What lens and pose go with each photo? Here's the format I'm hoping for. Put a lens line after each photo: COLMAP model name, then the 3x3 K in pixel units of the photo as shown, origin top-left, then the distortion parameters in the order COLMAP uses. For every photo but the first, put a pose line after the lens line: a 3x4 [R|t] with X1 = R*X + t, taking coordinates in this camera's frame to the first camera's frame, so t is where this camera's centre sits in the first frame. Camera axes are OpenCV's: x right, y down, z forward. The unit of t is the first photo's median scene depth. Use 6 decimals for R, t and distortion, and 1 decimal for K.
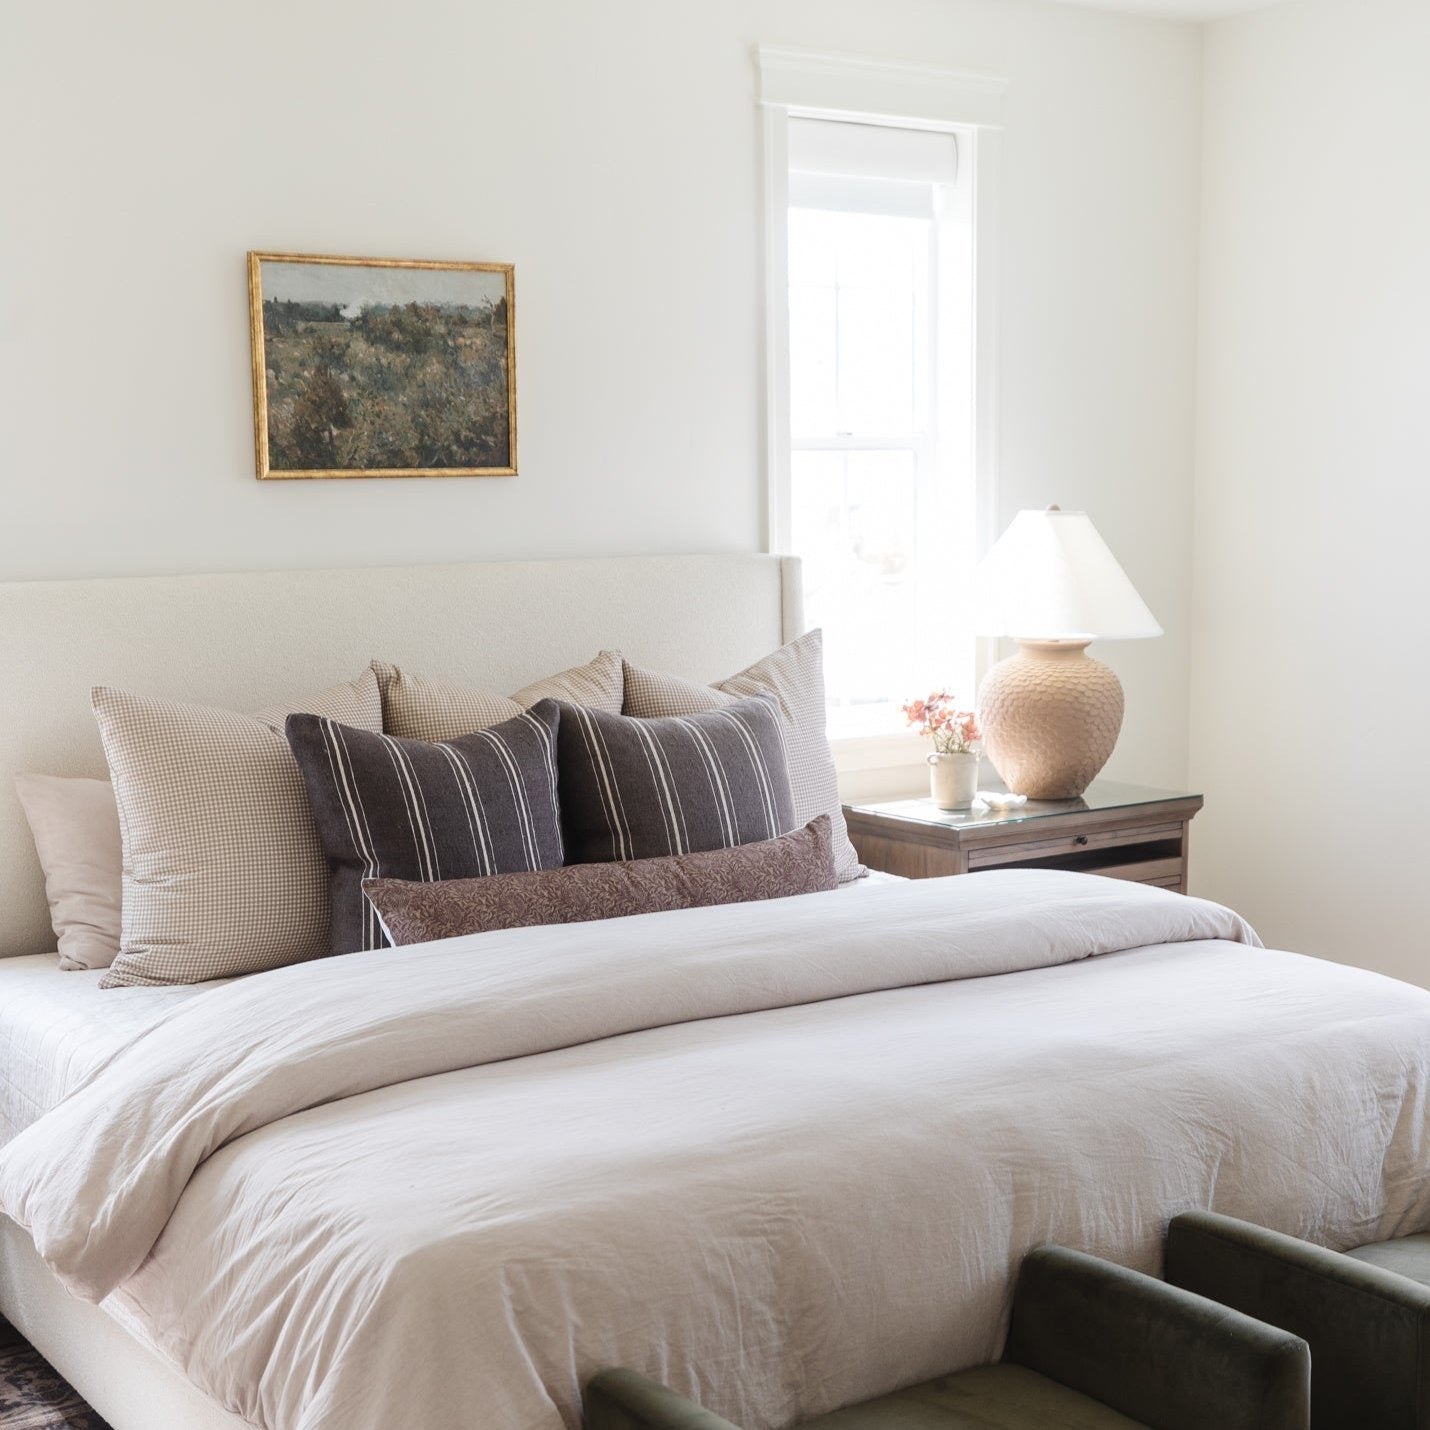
lens RADIAL K [[2183.9, 0, 712.5], [0, 2183.9, 820.0], [0, 0, 1]] dist [0.021740, -0.026800]
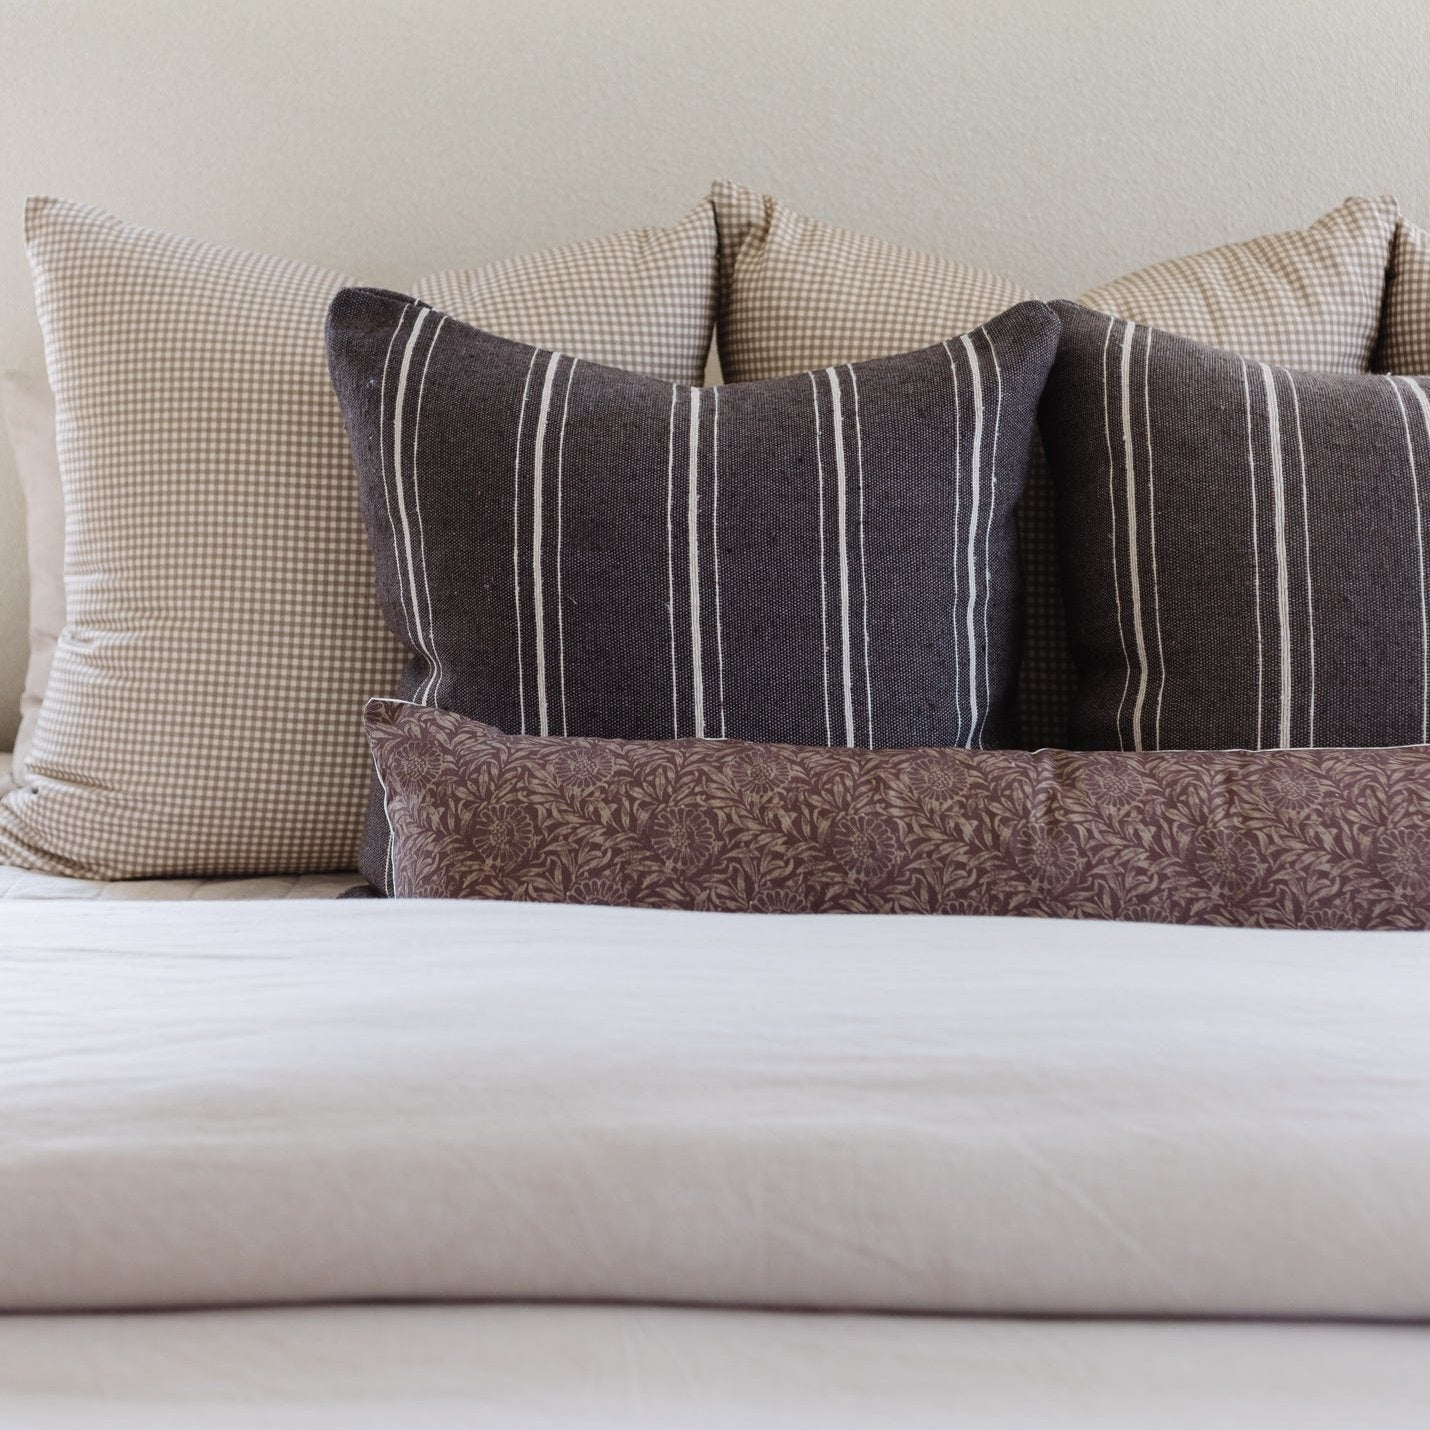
lens RADIAL K [[3262.0, 0, 710.8], [0, 3262.0, 593.2], [0, 0, 1]] dist [0.014339, 0.177492]
pose [[0.822479, 0.123661, -0.555191, 0.190344], [-0.103861, 0.992322, 0.067162, -0.034135], [0.559233, 0.002423, 0.829007, 0.447495]]
